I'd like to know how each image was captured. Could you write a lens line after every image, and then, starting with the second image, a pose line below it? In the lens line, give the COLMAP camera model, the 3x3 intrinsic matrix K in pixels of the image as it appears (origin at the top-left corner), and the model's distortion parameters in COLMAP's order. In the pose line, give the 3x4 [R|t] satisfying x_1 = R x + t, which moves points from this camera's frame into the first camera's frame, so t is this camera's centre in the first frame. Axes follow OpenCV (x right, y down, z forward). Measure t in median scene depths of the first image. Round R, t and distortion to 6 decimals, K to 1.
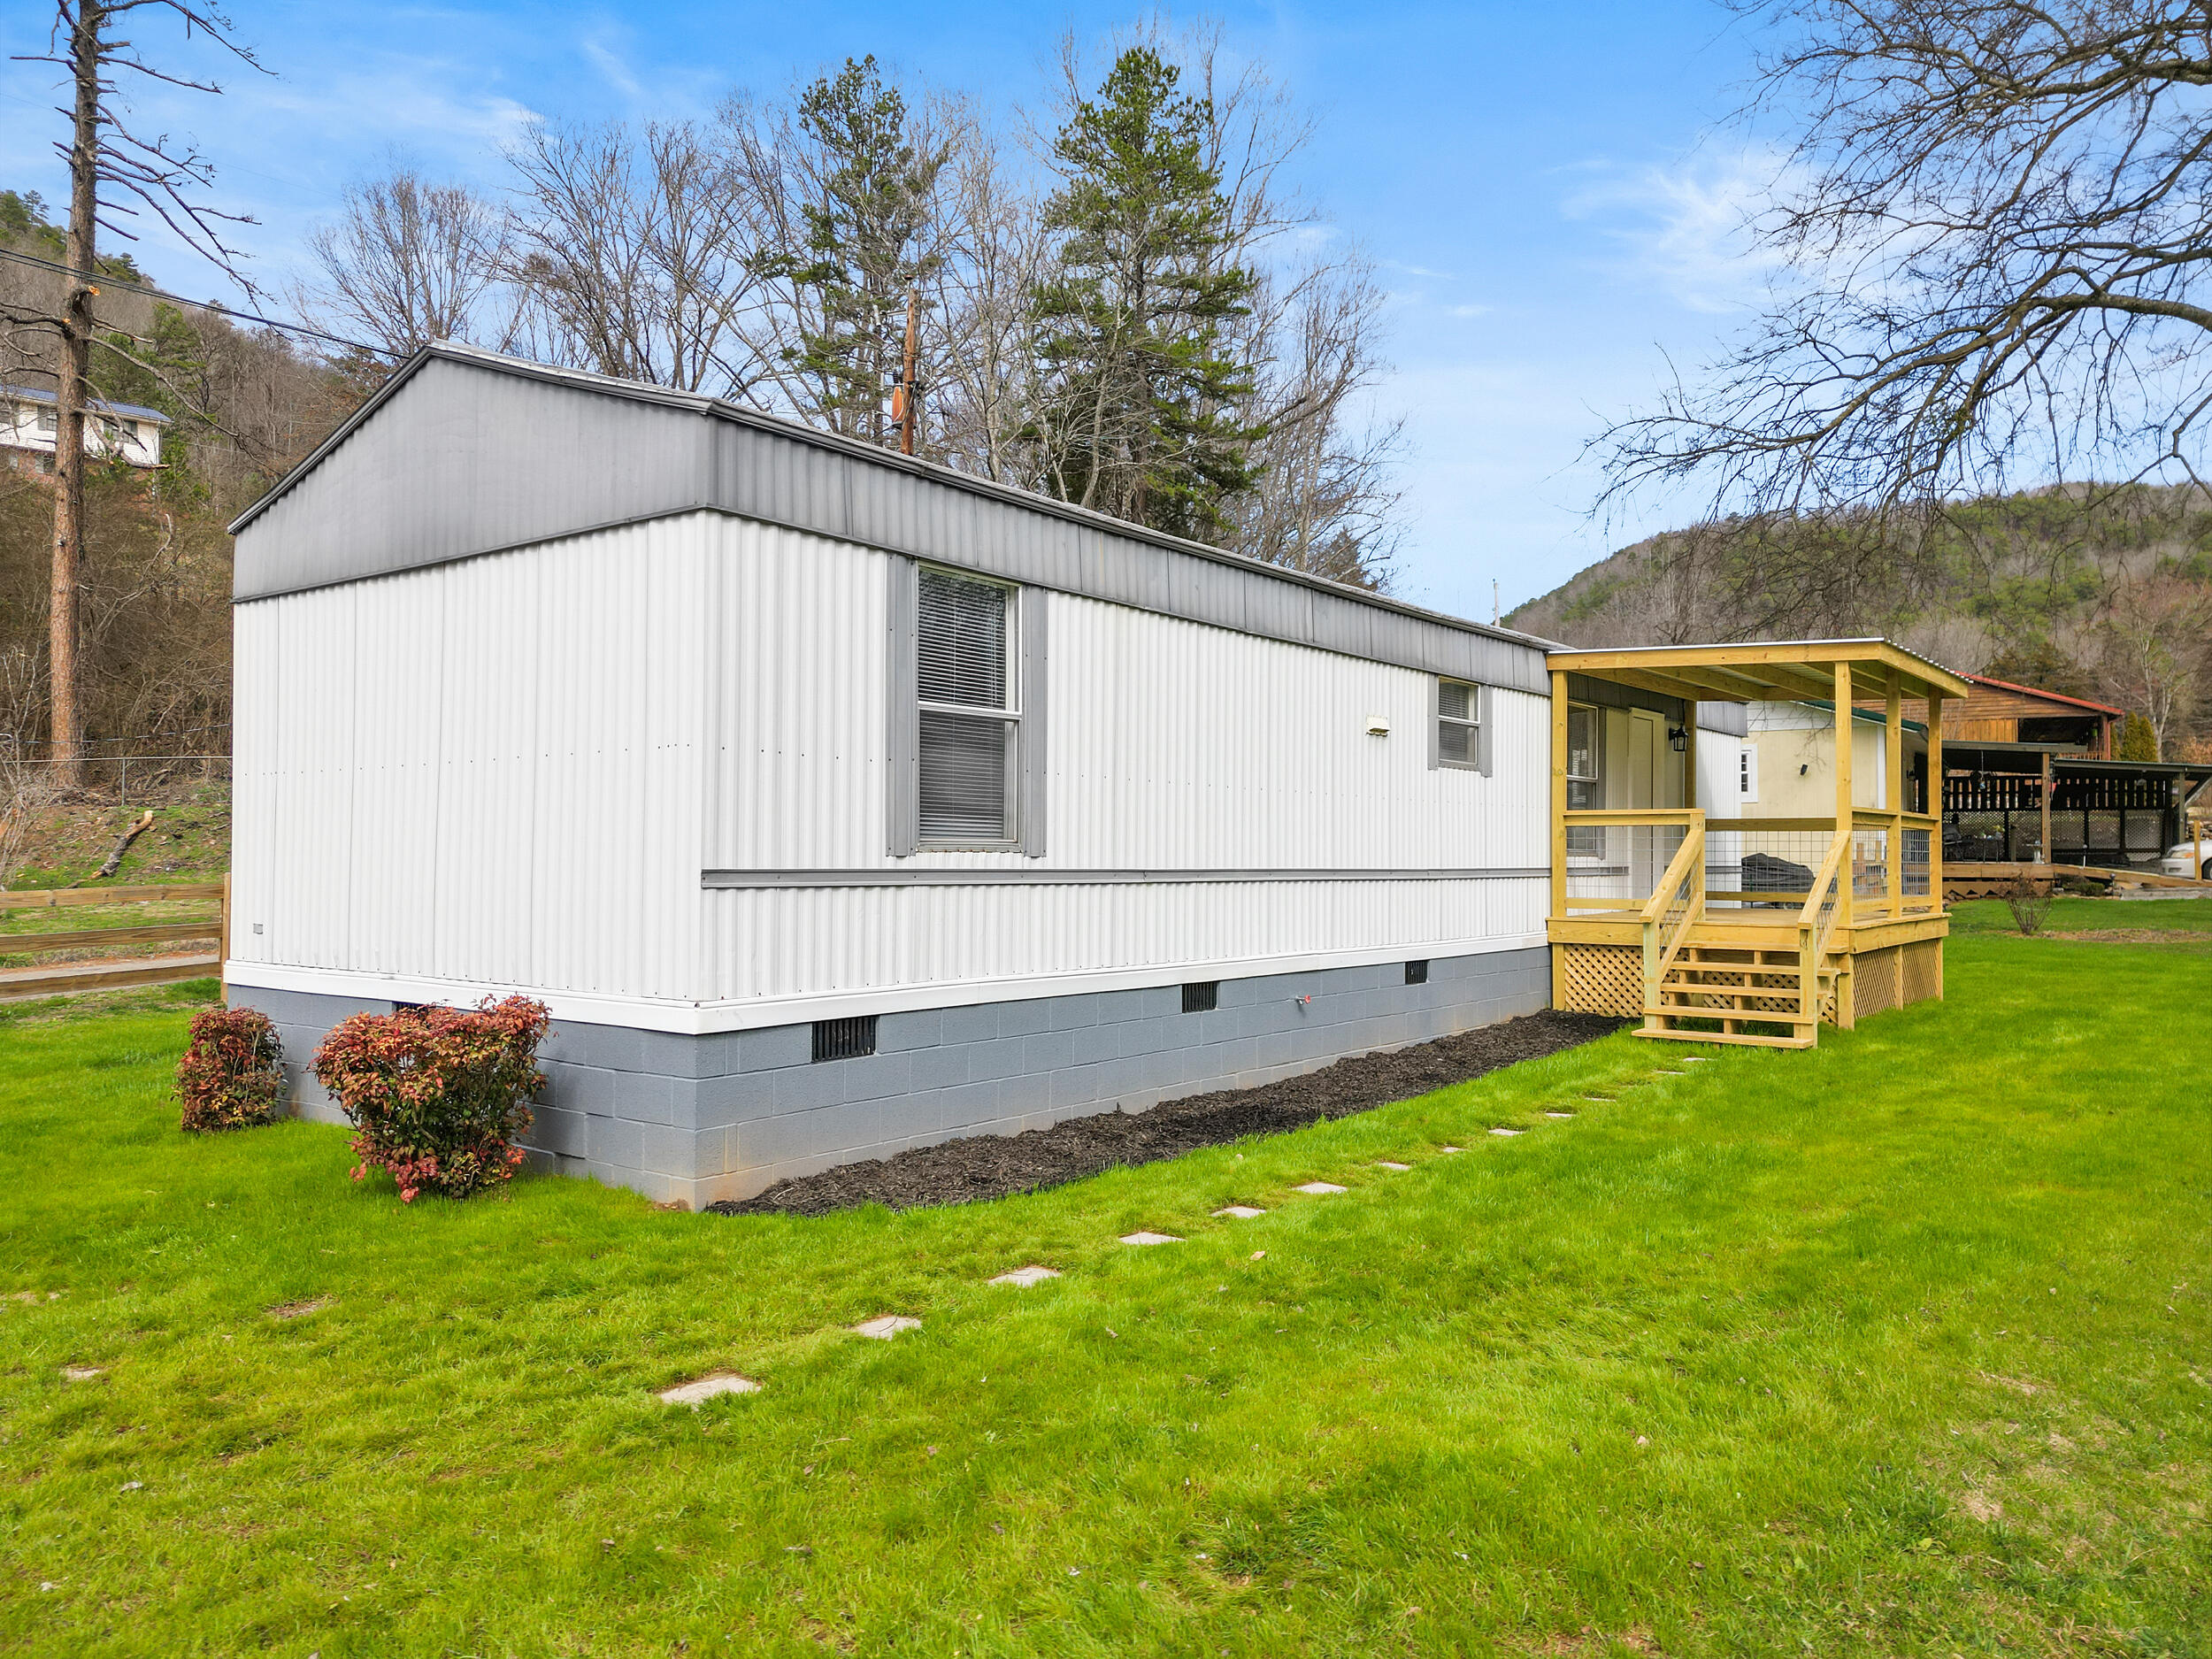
lens RADIAL K [[1544.1, 0, 1106.0], [0, 1544.1, 829.5], [0, 0, 1]] dist [0.045021, -0.000631]
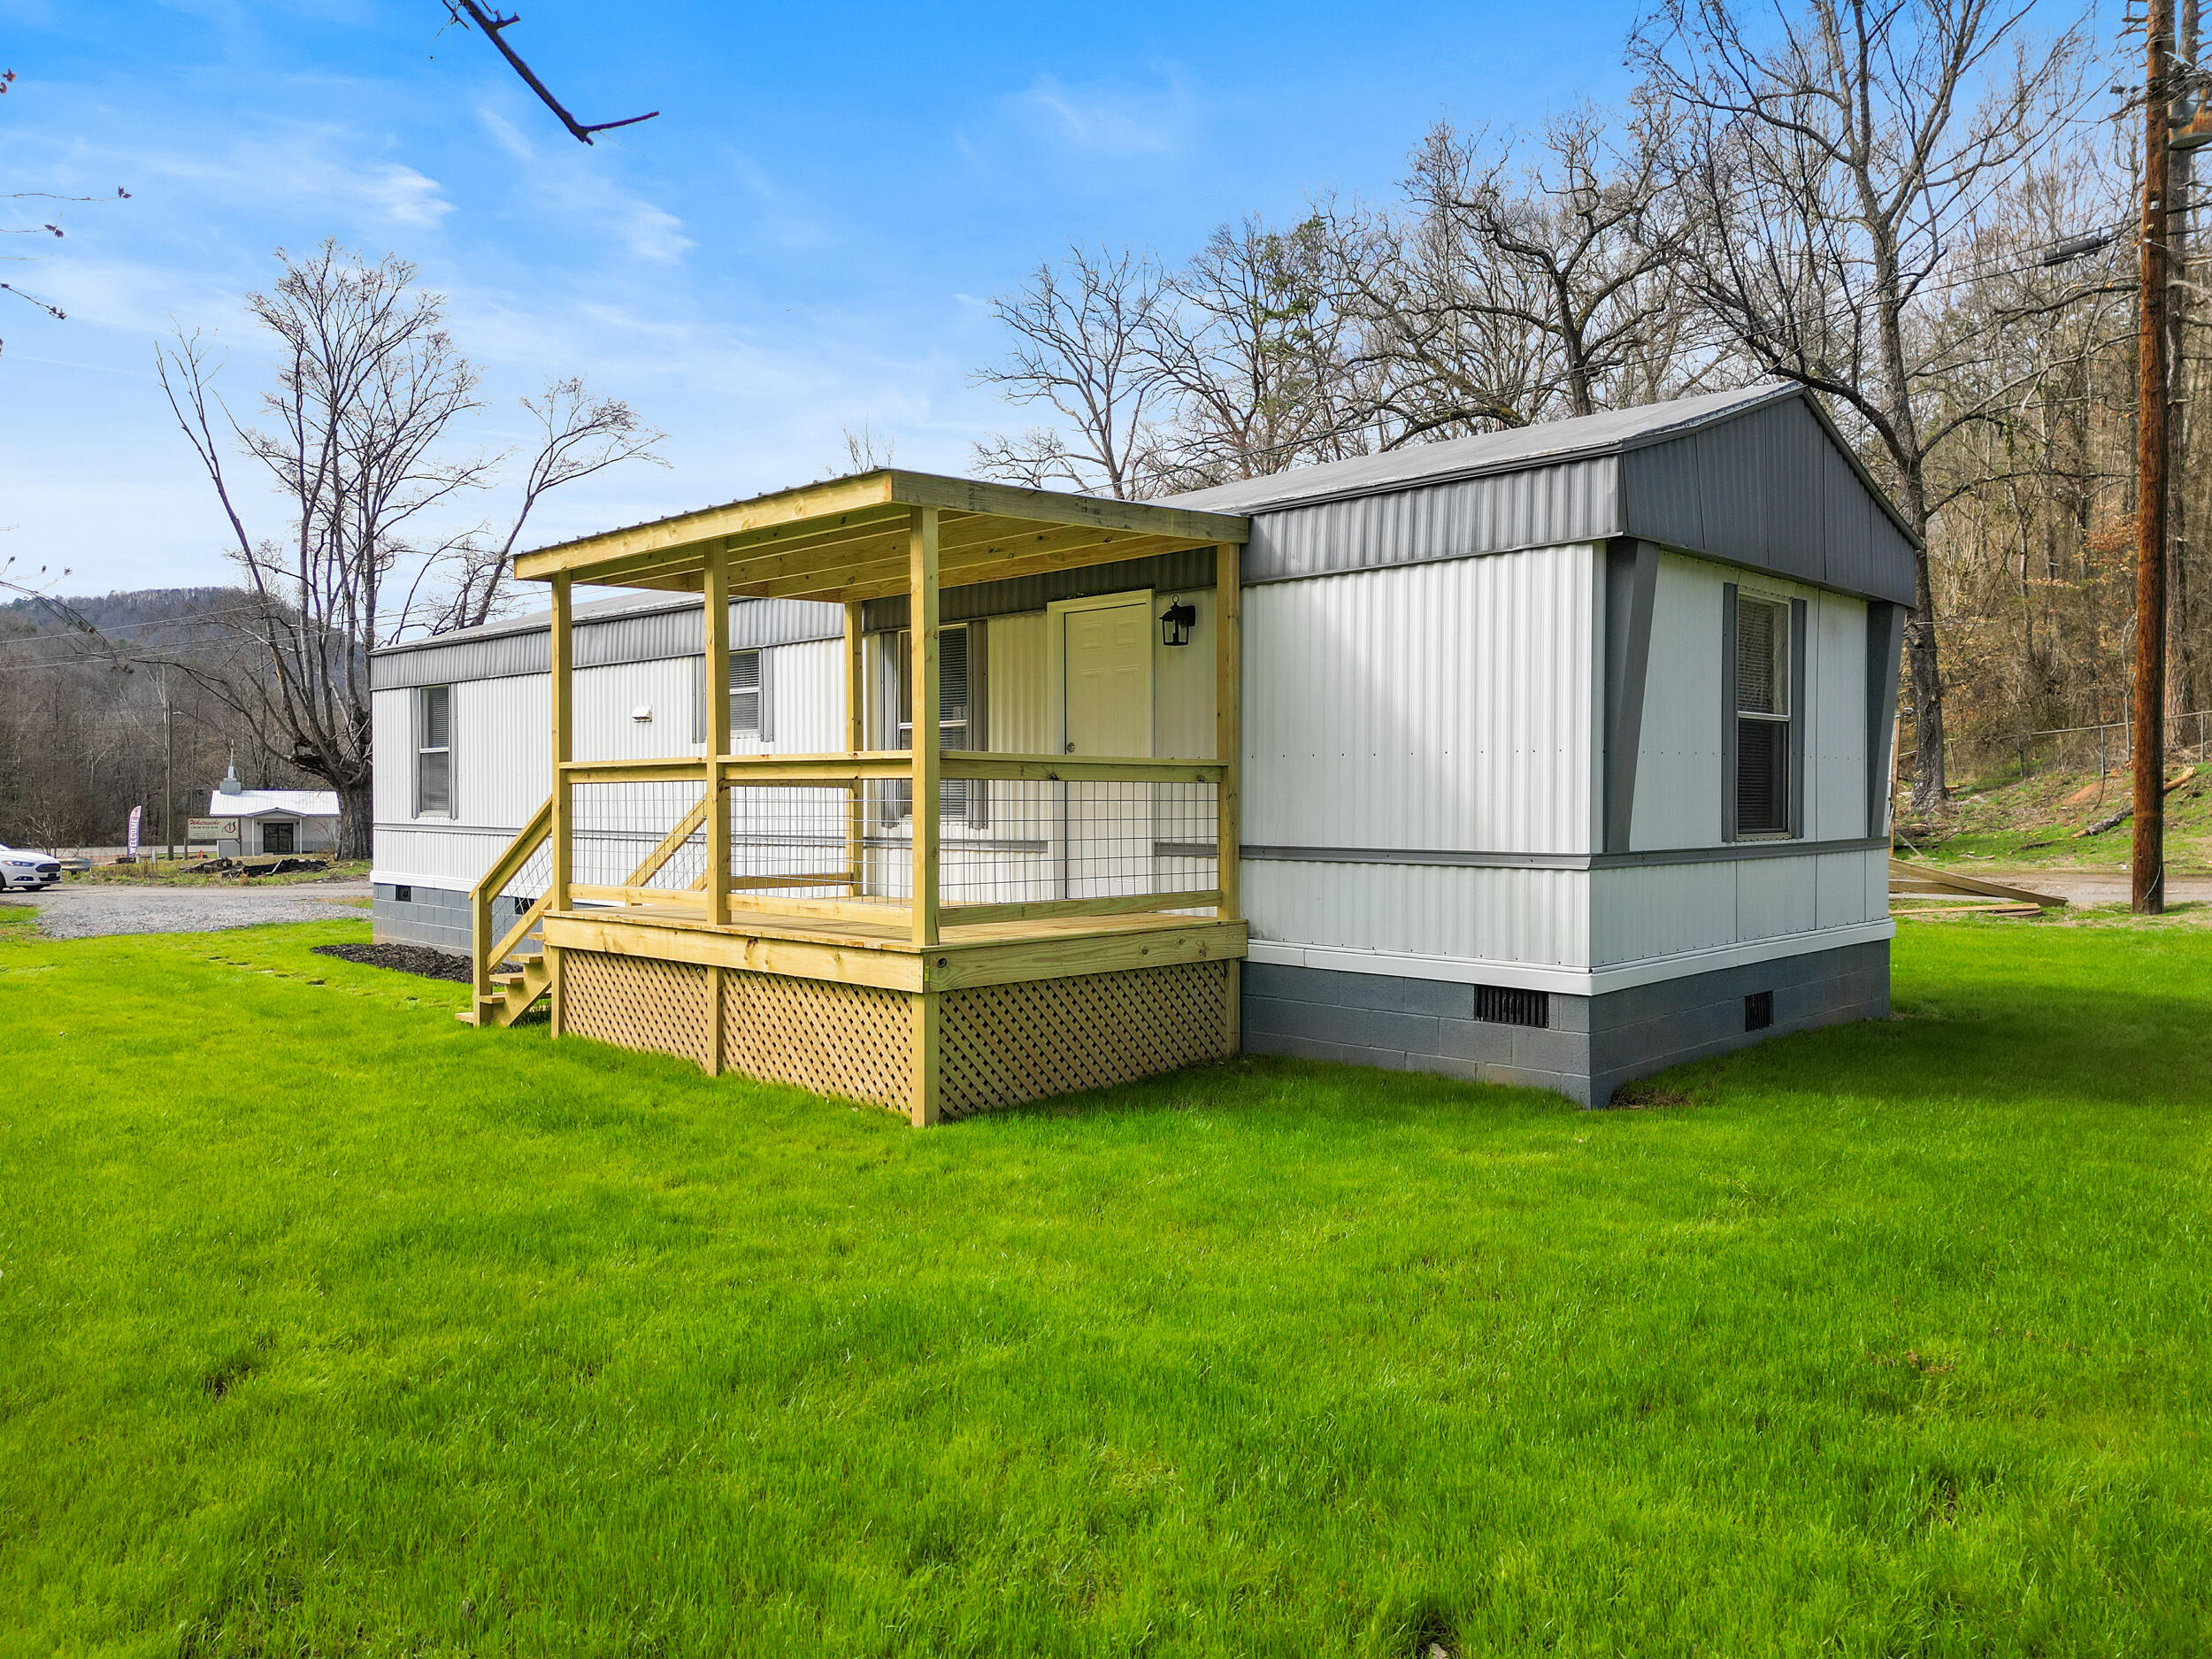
lens RADIAL K [[1572.7, 0, 1106.0], [0, 1572.7, 829.5], [0, 0, 1]] dist [0.048550, 0.000146]
pose [[-0.111011, 0.011408, -0.993754, 1.870346], [0.014037, 0.999852, 0.009910, 0.022587], [0.993720, -0.012850, -0.111155, 2.040918]]
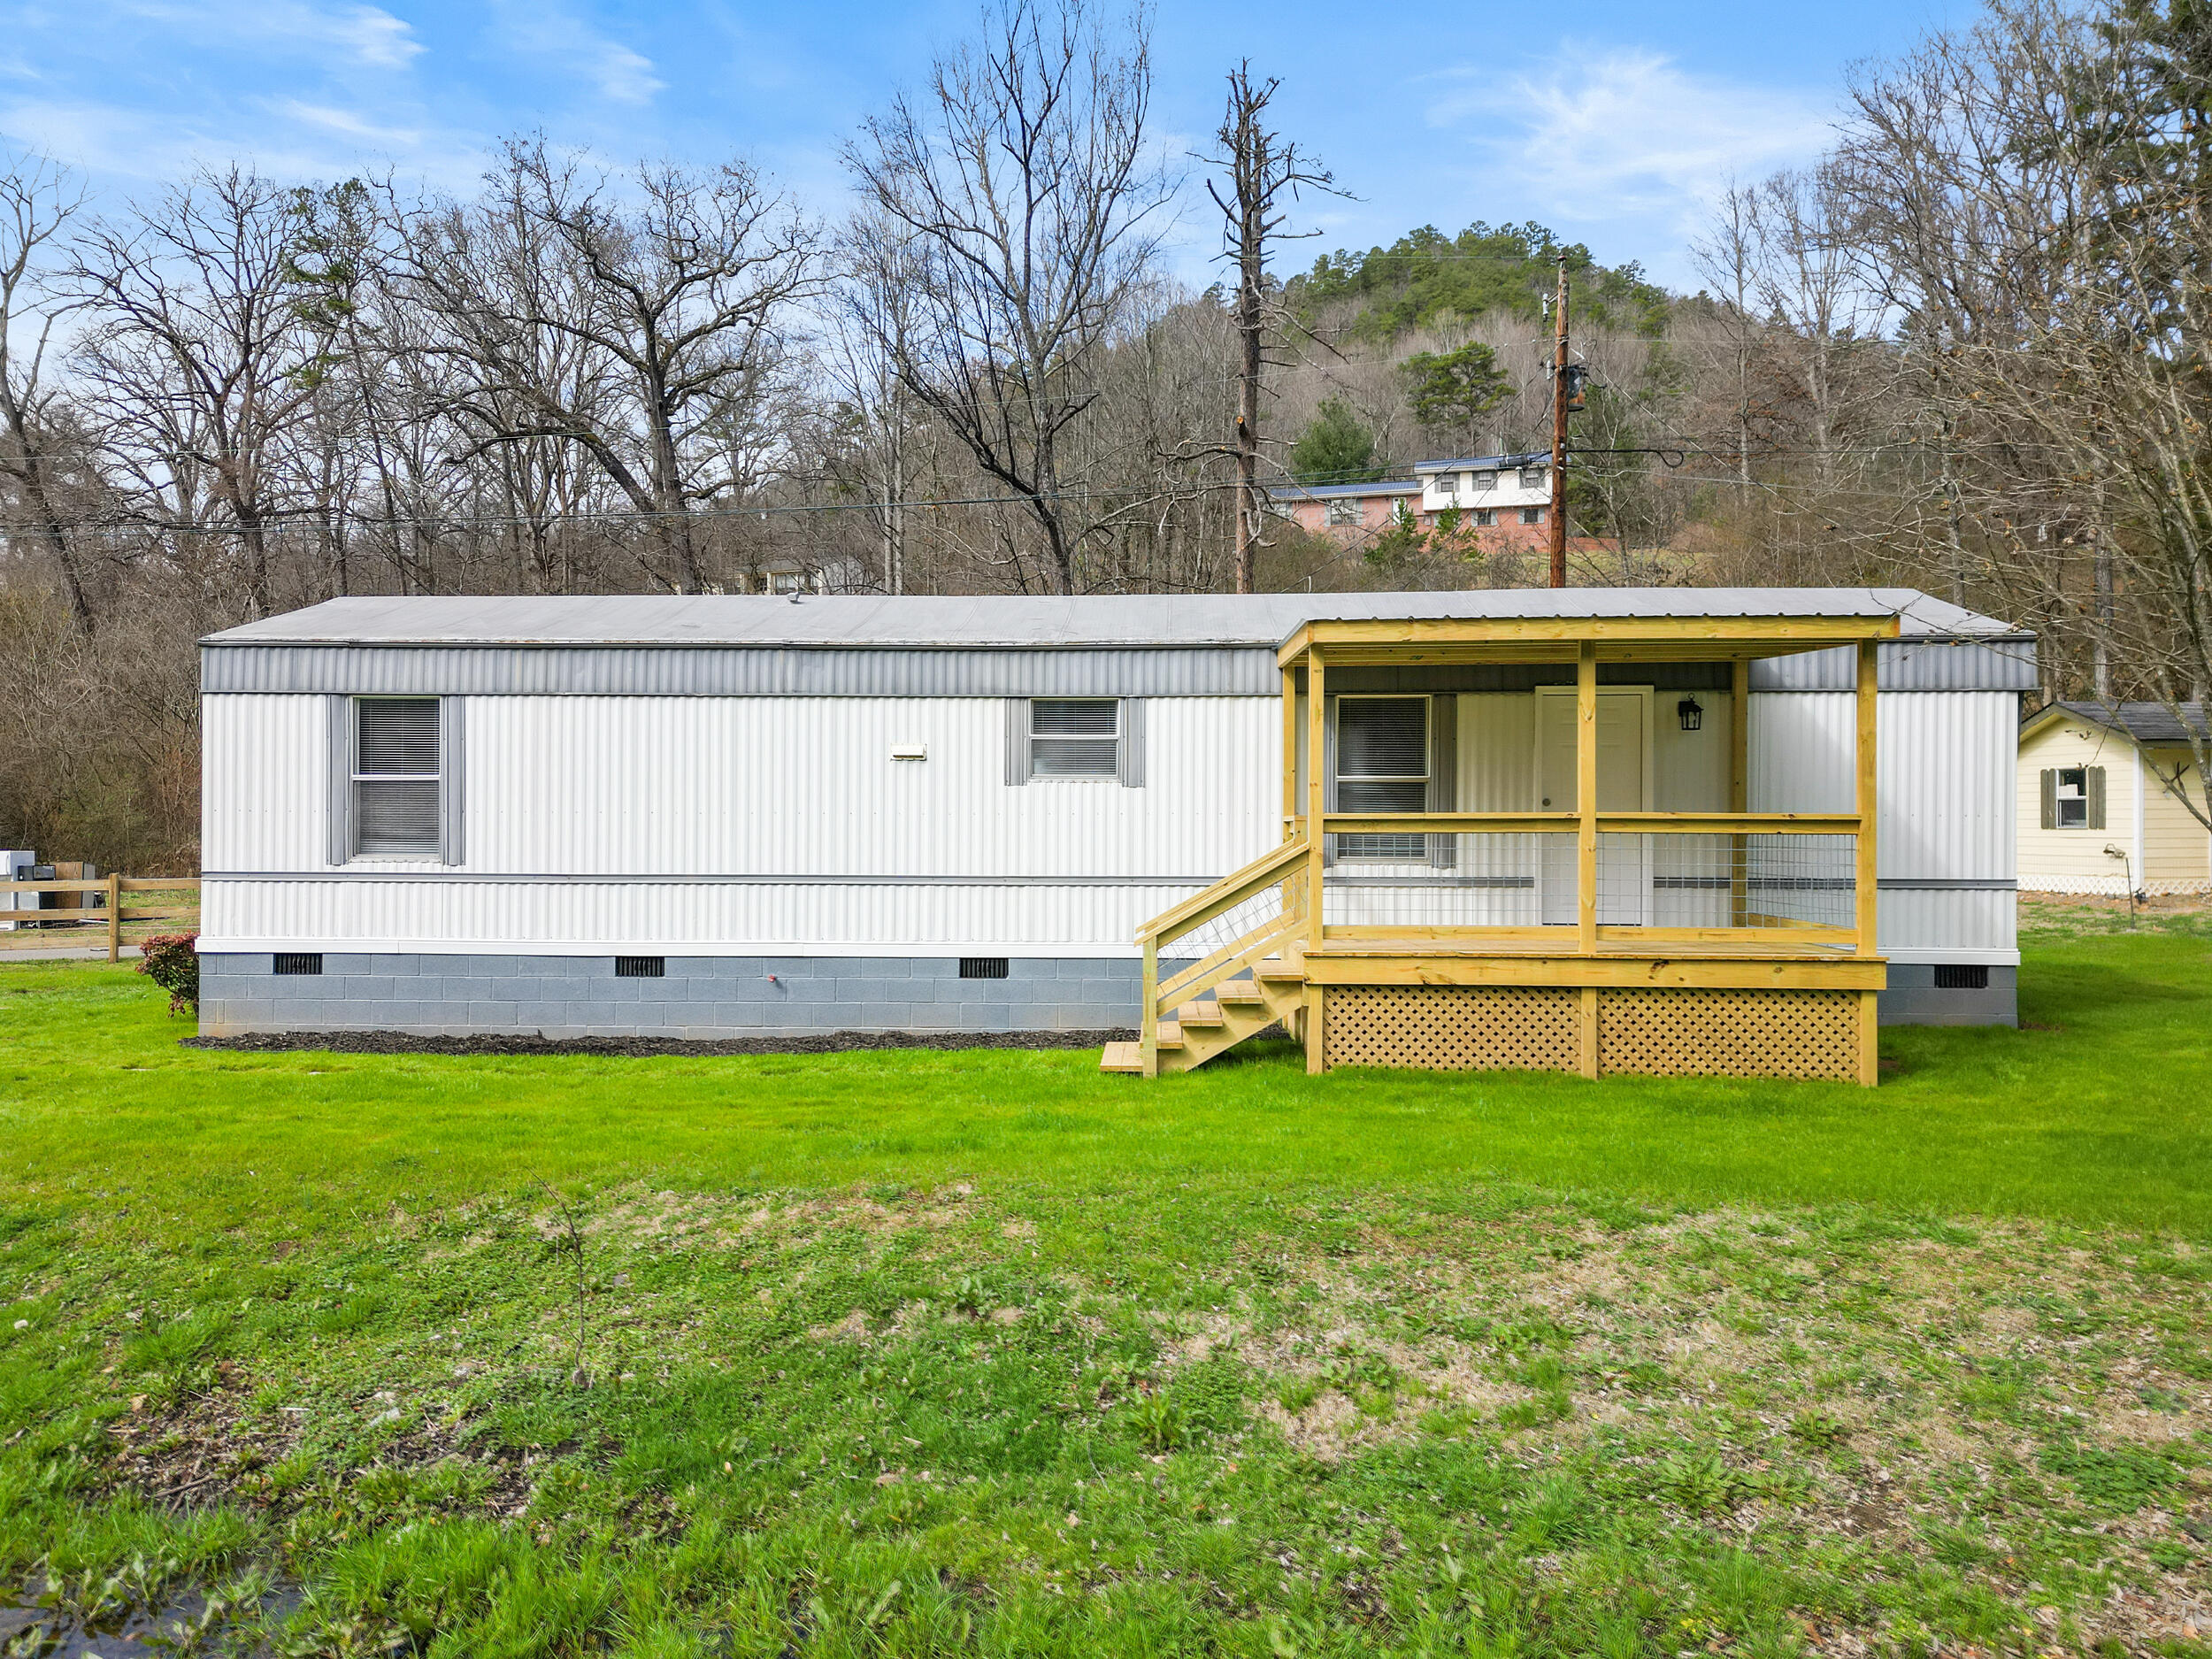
lens RADIAL K [[1572.7, 0, 1106.0], [0, 1572.7, 829.5], [0, 0, 1]] dist [0.048550, 0.000146]
pose [[0.573519, -0.002795, -0.819187, 1.670853], [0.013592, 0.999889, 0.006104, -0.019871], [0.819079, -0.014636, 0.573494, 0.606749]]
